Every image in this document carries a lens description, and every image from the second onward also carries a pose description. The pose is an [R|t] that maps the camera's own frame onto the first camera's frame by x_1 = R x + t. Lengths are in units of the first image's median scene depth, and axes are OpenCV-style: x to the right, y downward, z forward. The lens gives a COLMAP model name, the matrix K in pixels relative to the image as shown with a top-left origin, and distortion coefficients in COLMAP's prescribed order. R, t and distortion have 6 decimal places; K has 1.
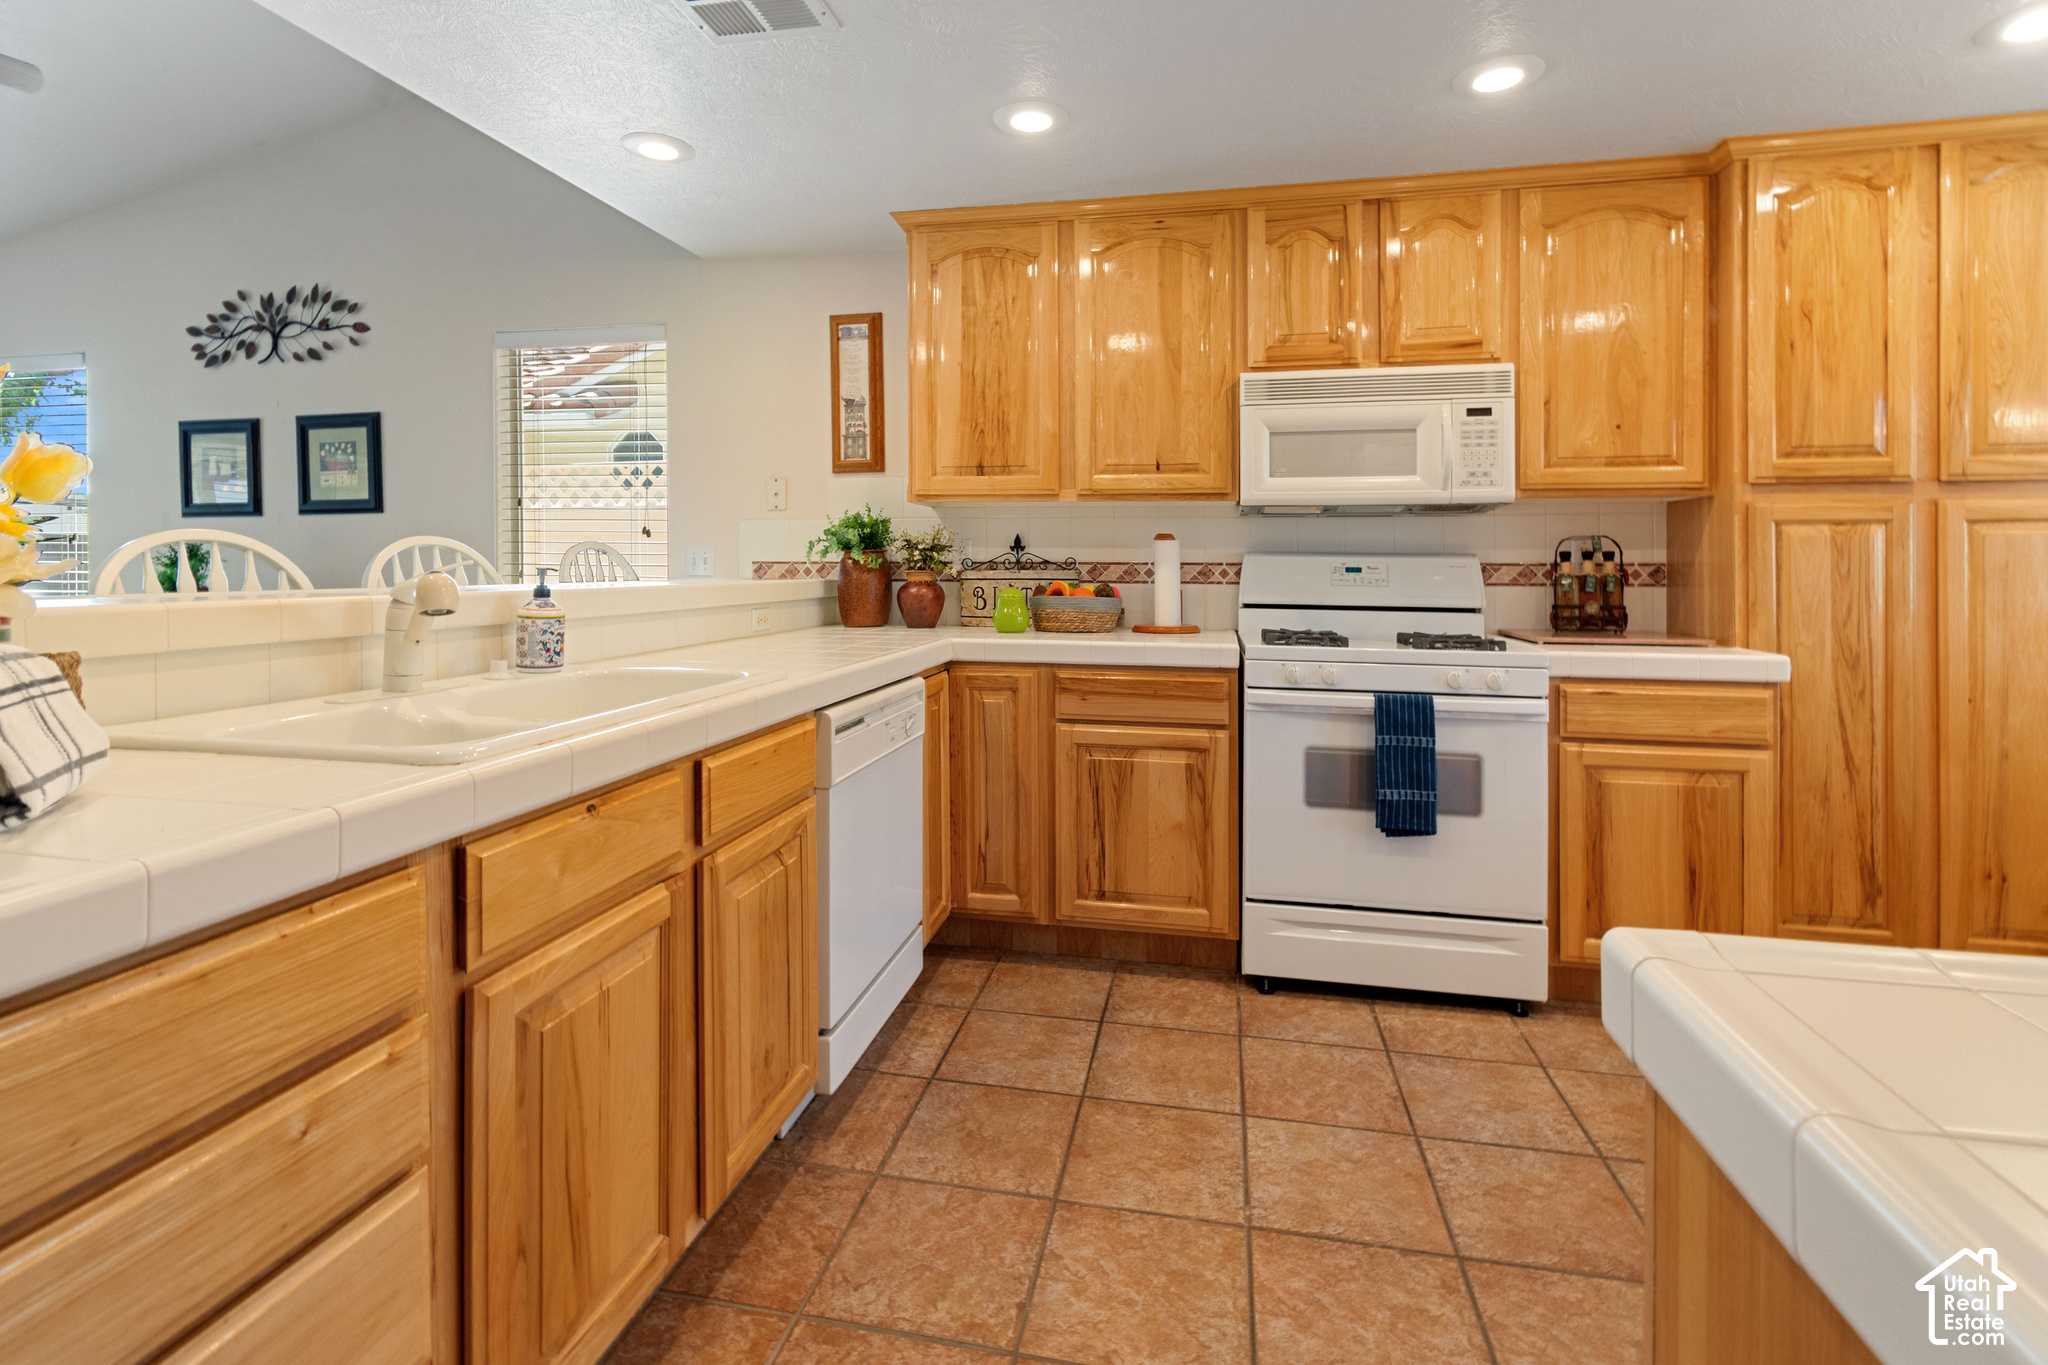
lens RADIAL K [[923.6, 0, 1040.0], [0, 923.6, 583.2], [0, 0, 1]] dist [0.000598, -0.000499]
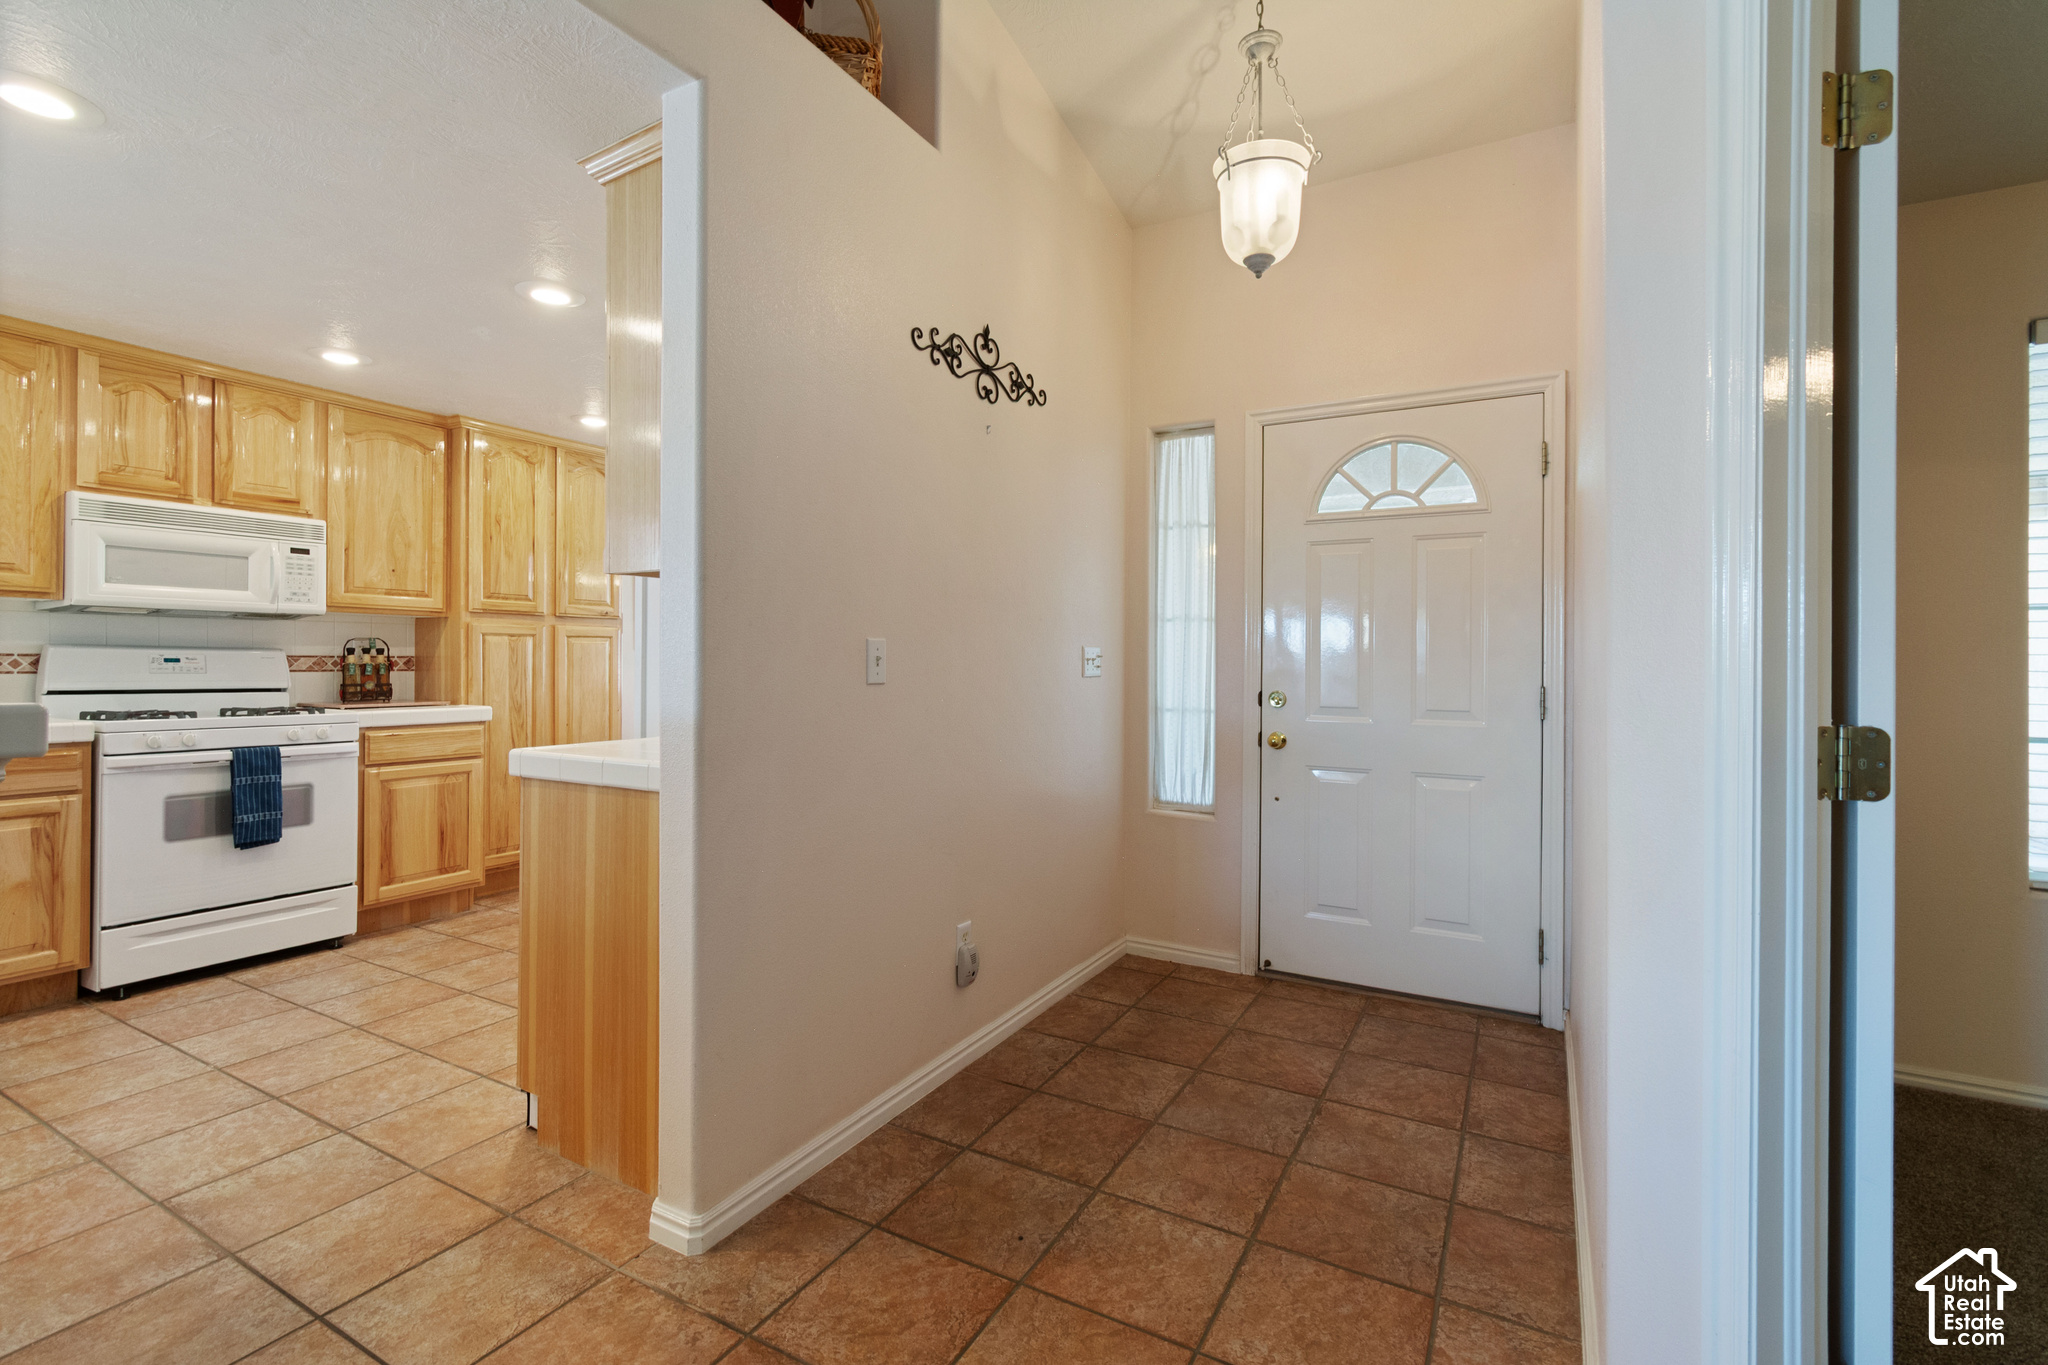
lens RADIAL K [[923.6, 0, 1050.4], [0, 923.6, 637.2], [0, 0, 1]] dist [0.000598, -0.000499]
pose [[0.286313, 0.022803, 0.957865, -0.589792], [0.009750, 0.999596, -0.026711, -0.000479], [-0.958087, 0.016987, 0.285974, -0.555976]]
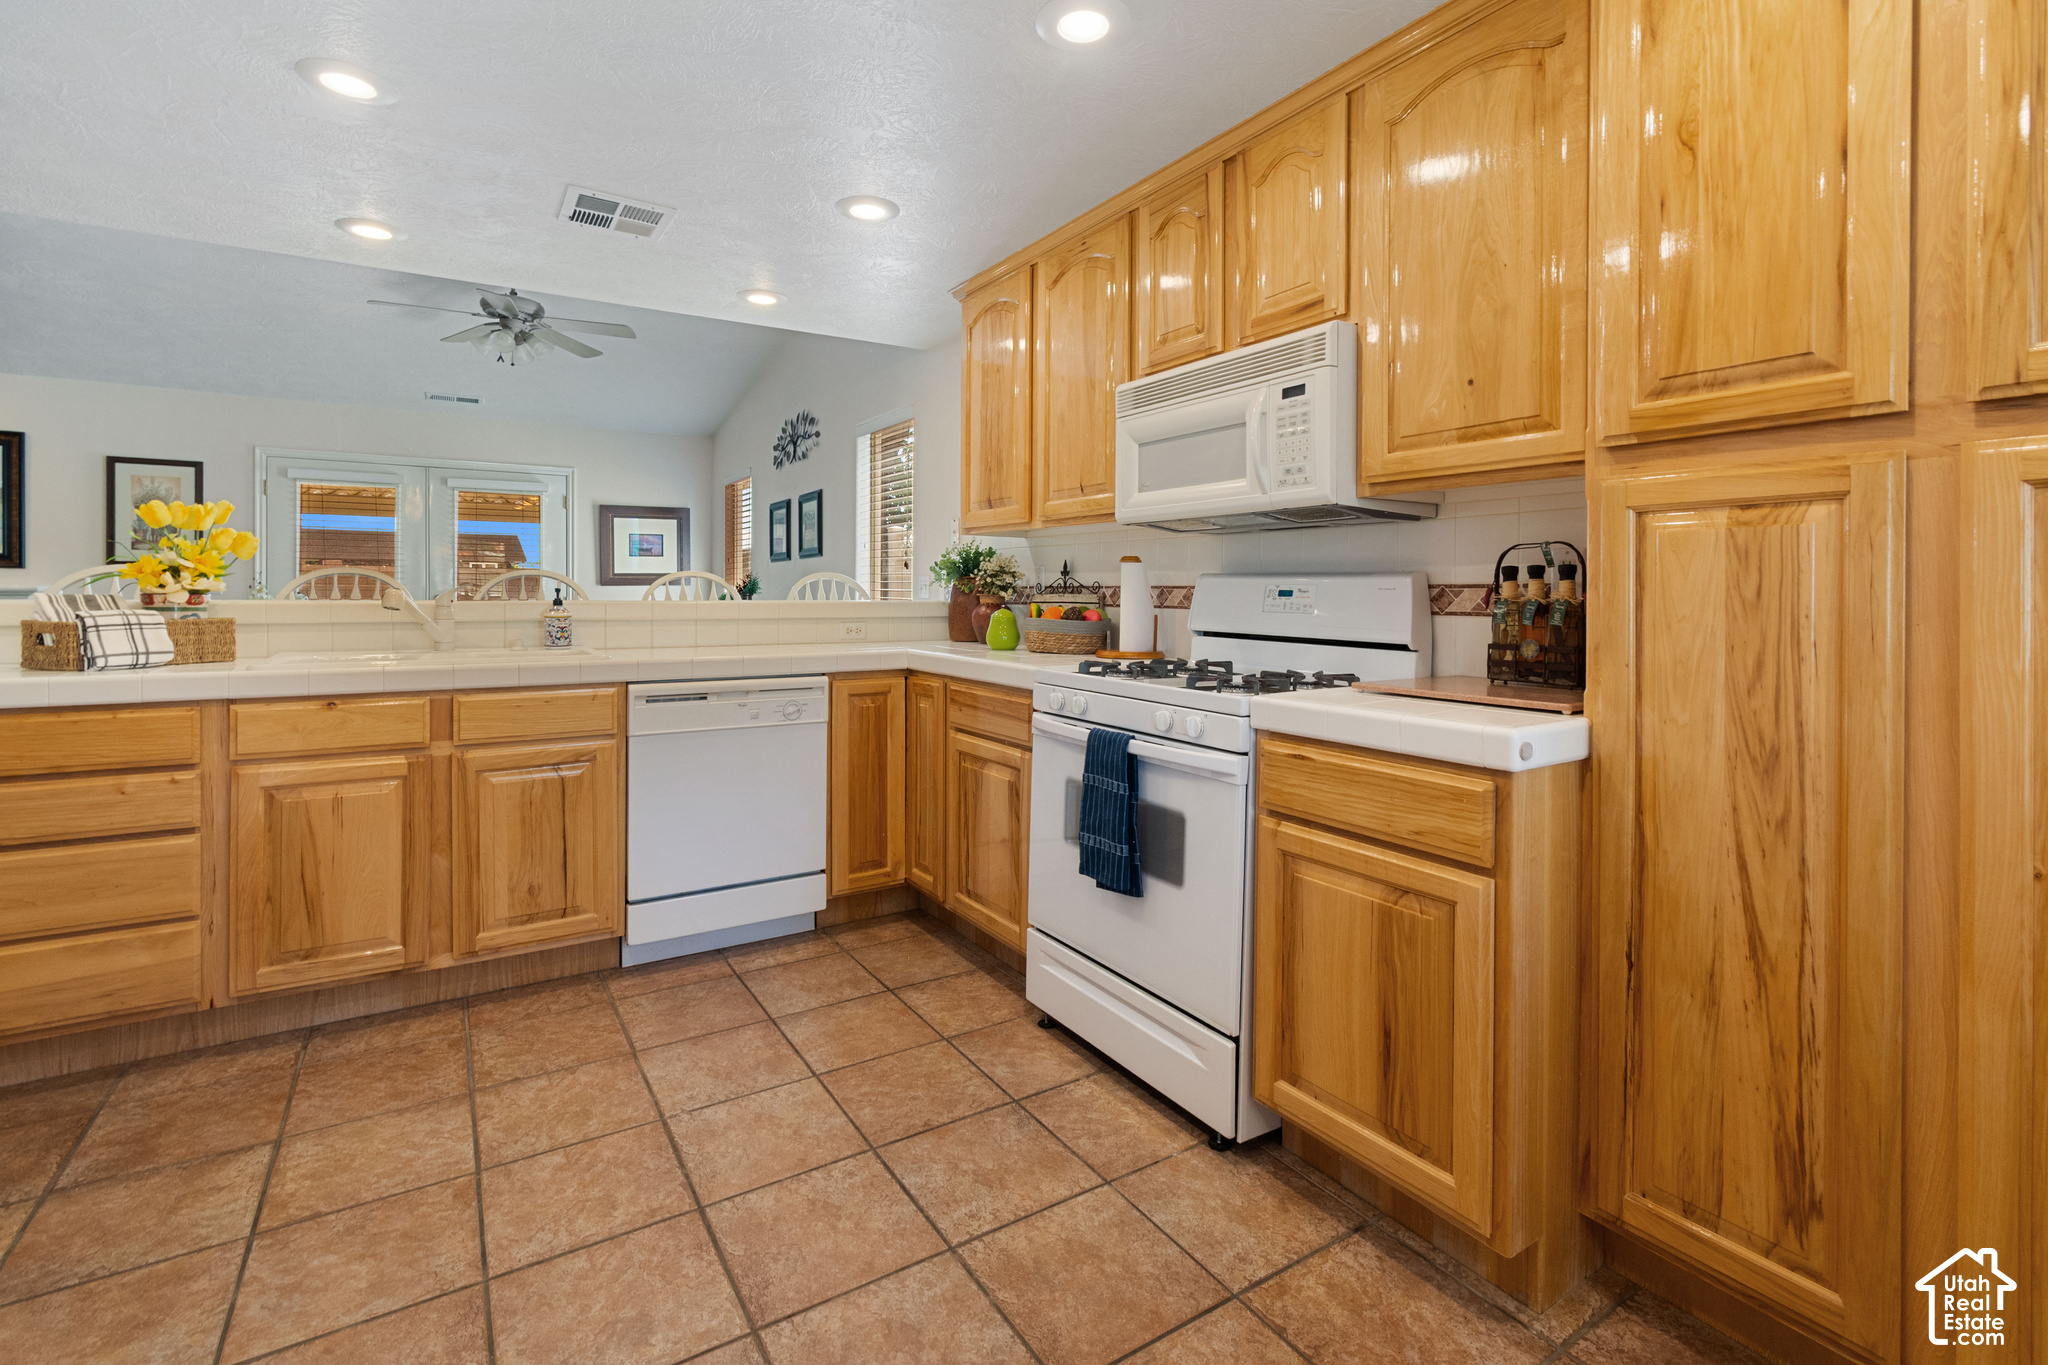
lens RADIAL K [[923.6, 0, 1020.9], [0, 923.6, 607.0], [0, 0, 1]] dist [0.000598, -0.000499]
pose [[0.696824, 0.011026, -0.717157, 0.908844], [-0.015349, 0.999882, 0.000459, 0.001563], [0.717078, 0.010688, 0.696911, 0.295483]]
